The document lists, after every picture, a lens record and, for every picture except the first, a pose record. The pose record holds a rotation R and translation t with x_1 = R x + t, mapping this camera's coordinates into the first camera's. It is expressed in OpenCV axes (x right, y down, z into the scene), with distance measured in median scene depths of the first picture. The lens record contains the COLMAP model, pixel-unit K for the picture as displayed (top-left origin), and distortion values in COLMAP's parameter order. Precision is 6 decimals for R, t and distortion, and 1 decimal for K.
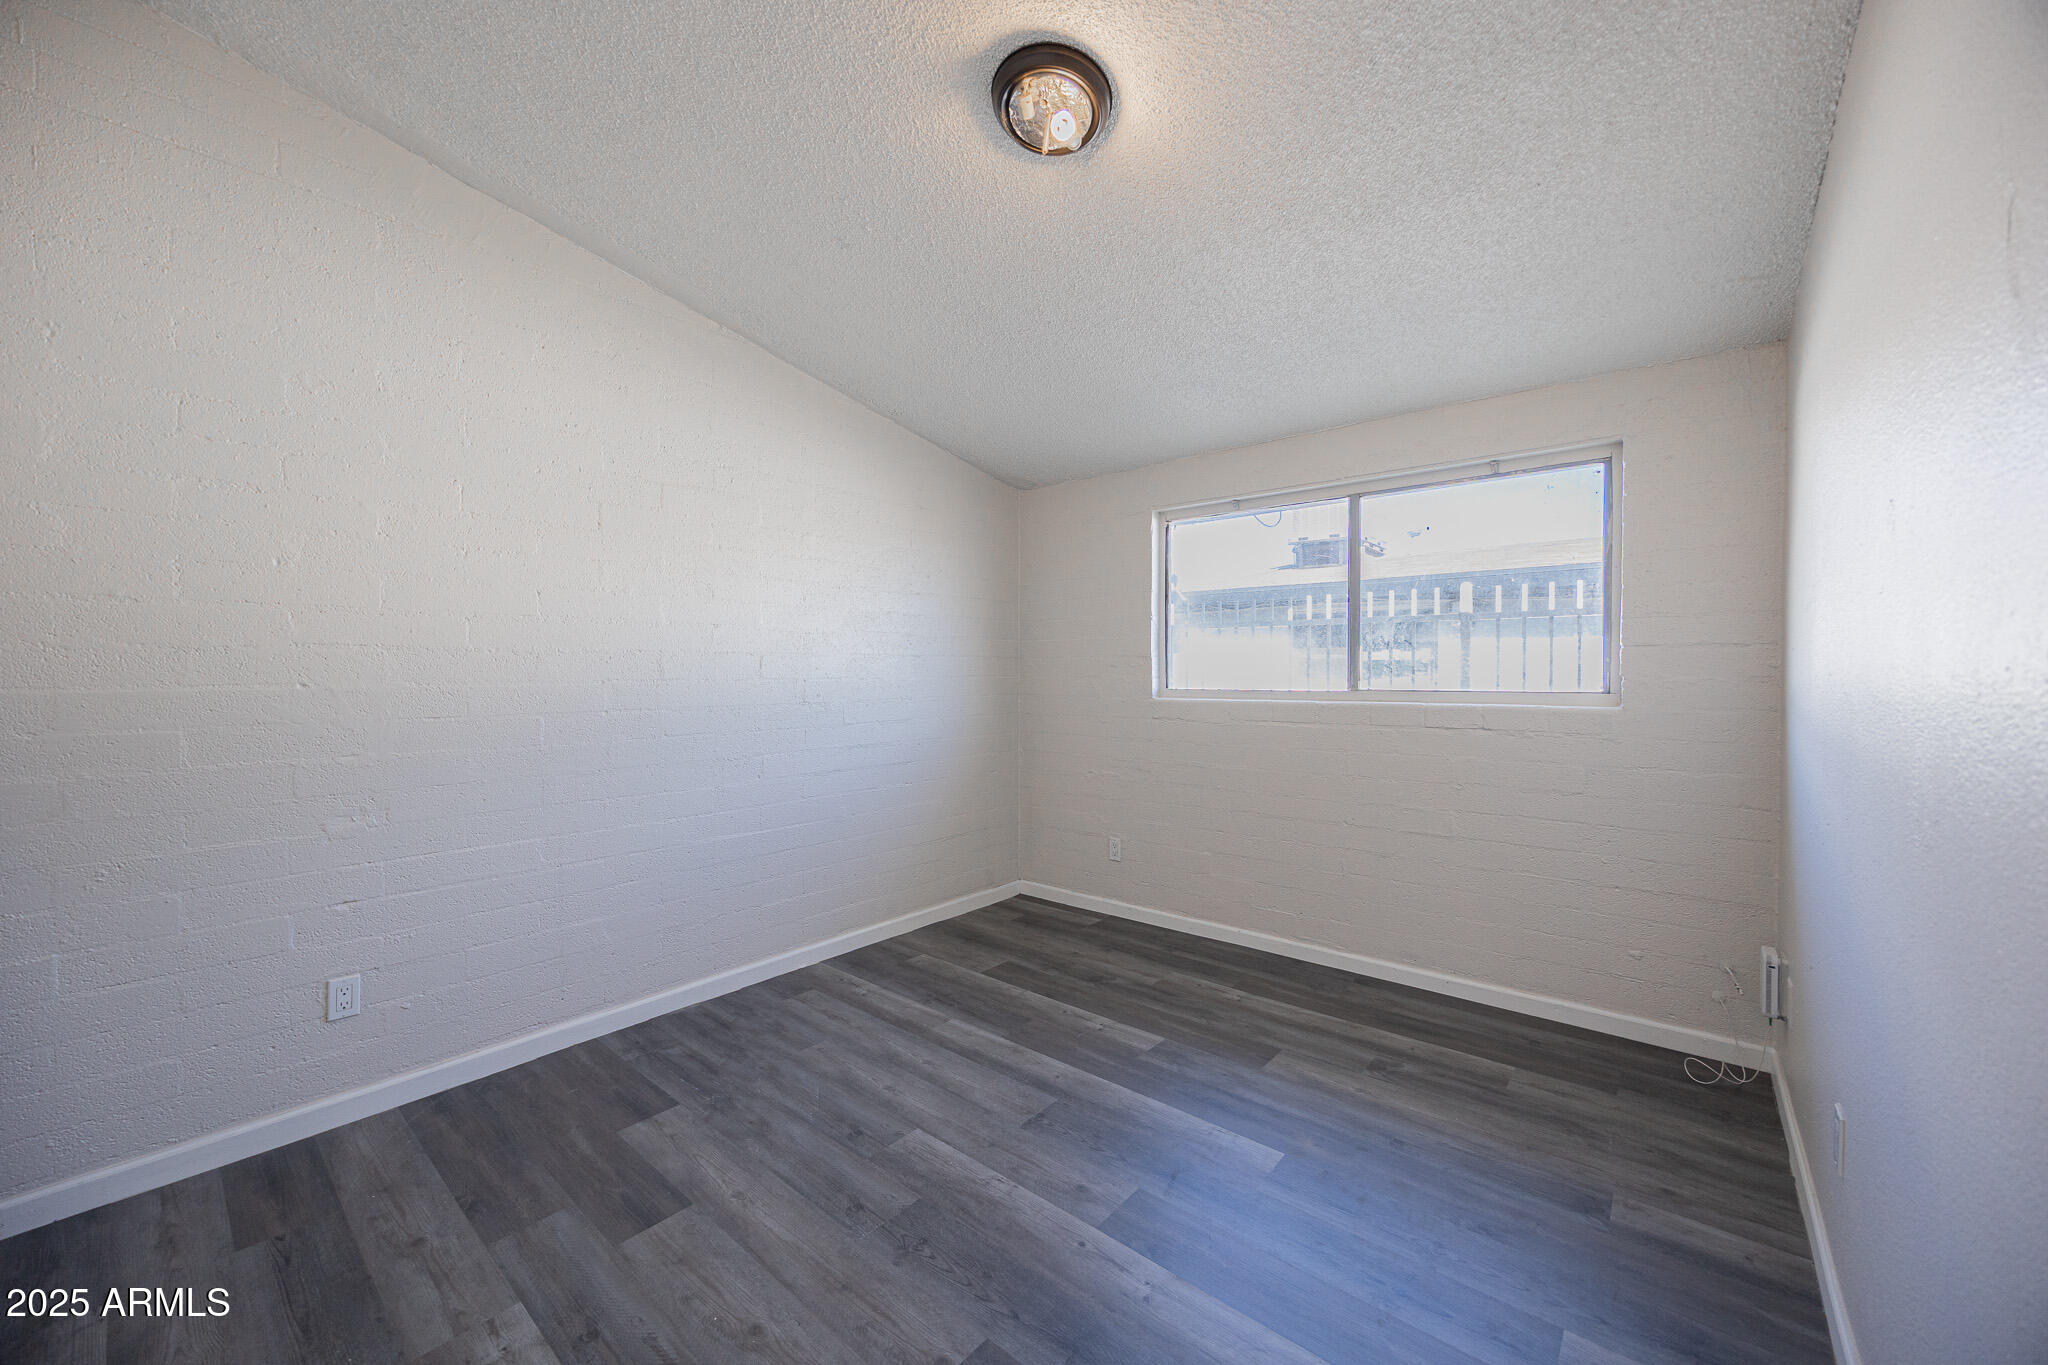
lens RADIAL K [[792.0, 0, 1024.6], [0, 792.0, 677.4], [0, 0, 1]] dist [-0.001366, -0.000055]
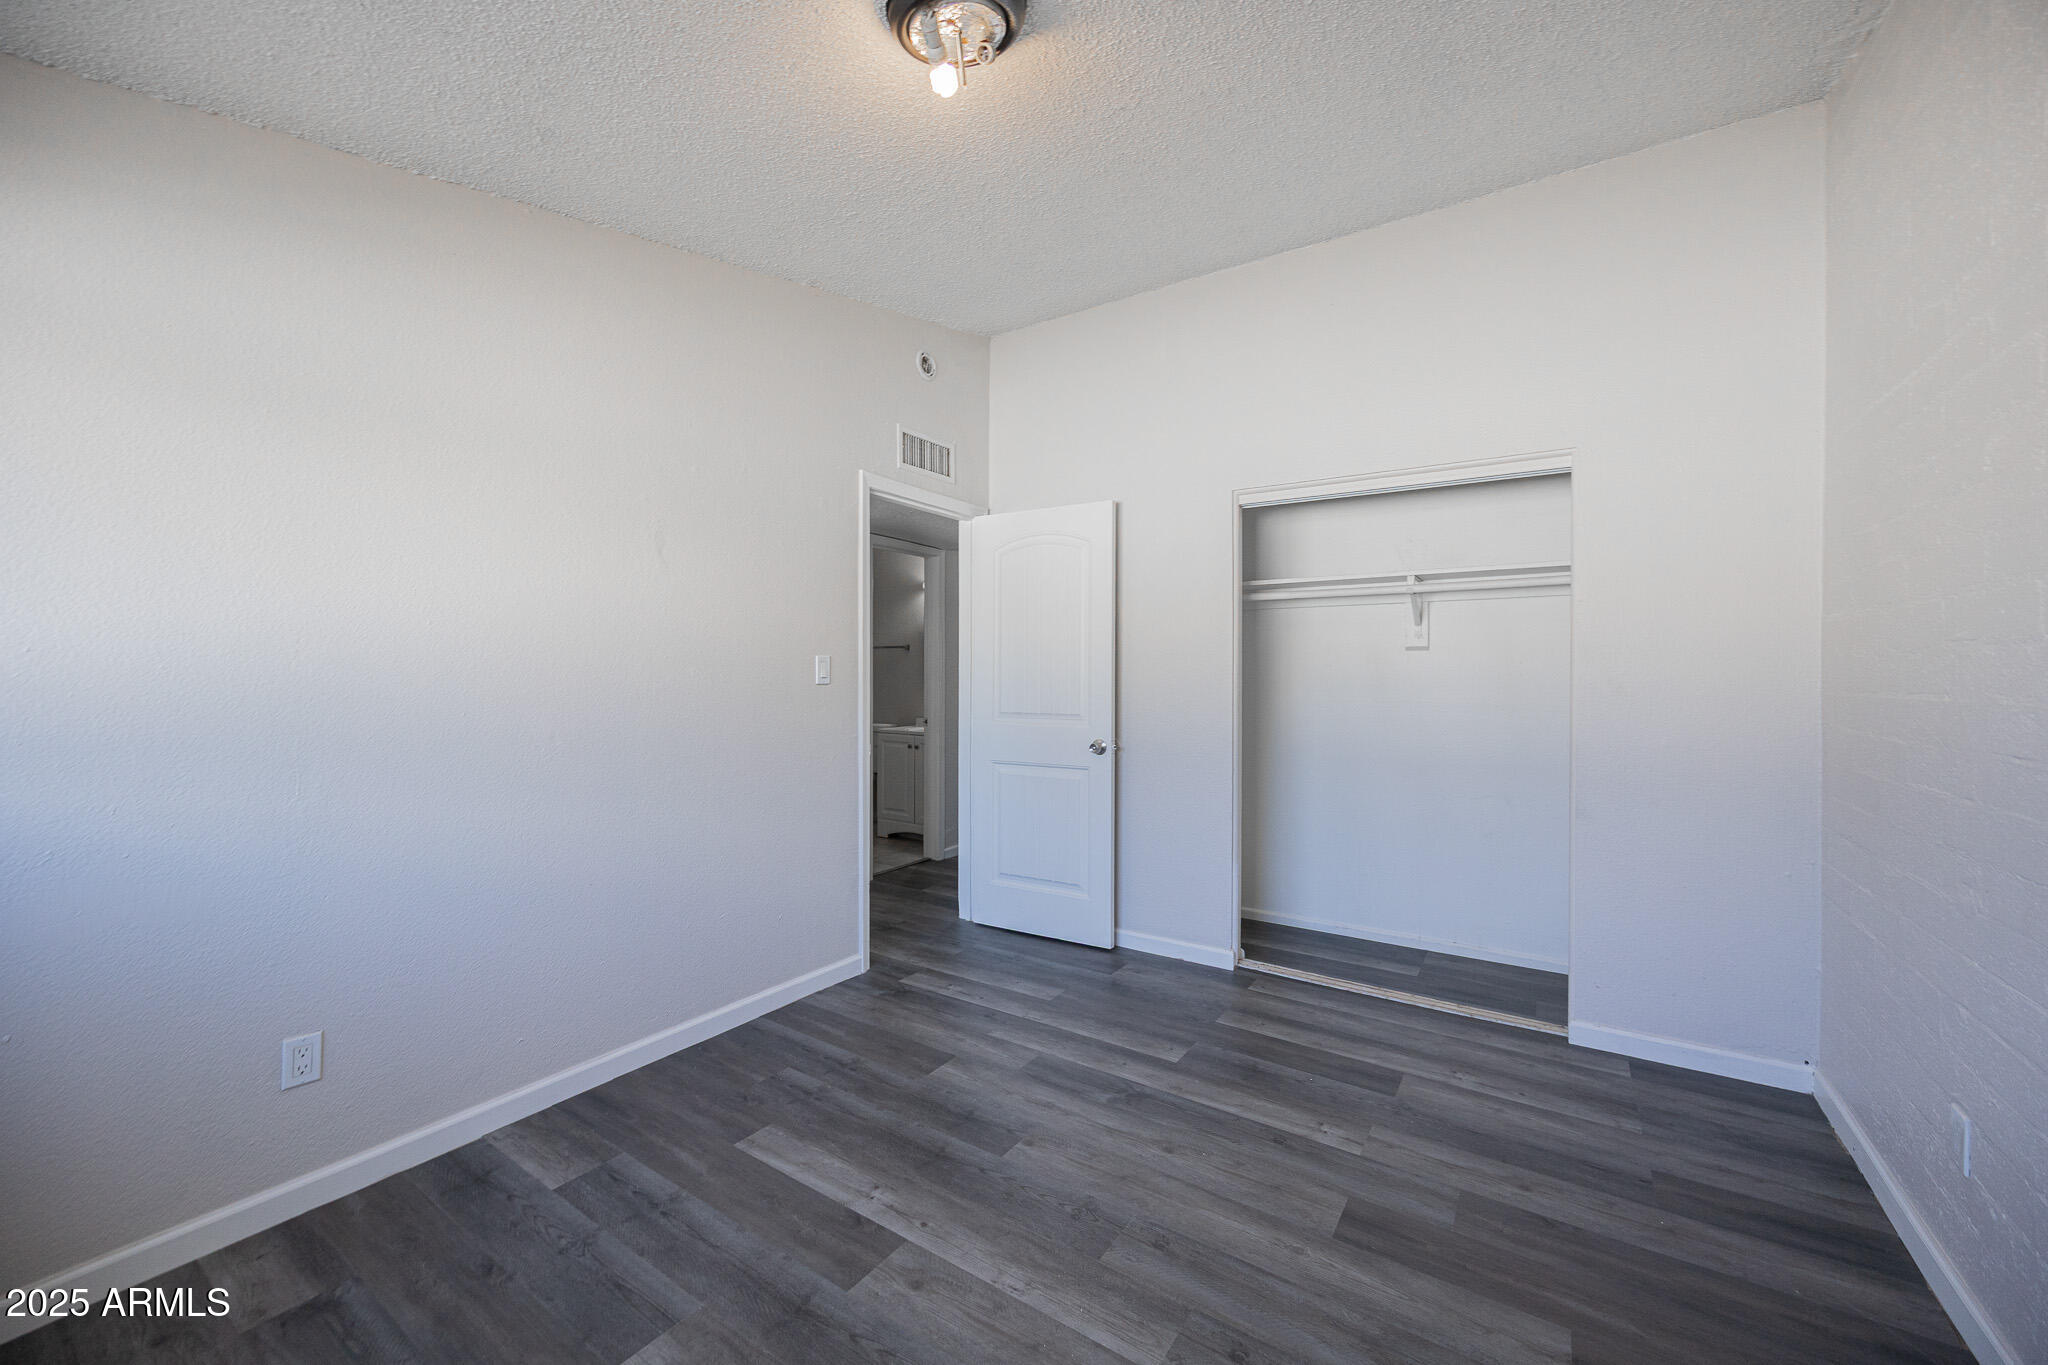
lens RADIAL K [[792.0, 0, 1024.6], [0, 792.0, 677.4], [0, 0, 1]] dist [-0.001366, -0.000055]
pose [[-0.993913, 0.002822, -0.110127, 0.050879], [0.001106, 0.999877, 0.015642, -0.021568], [0.110158, 0.015425, -0.993794, 1.933554]]
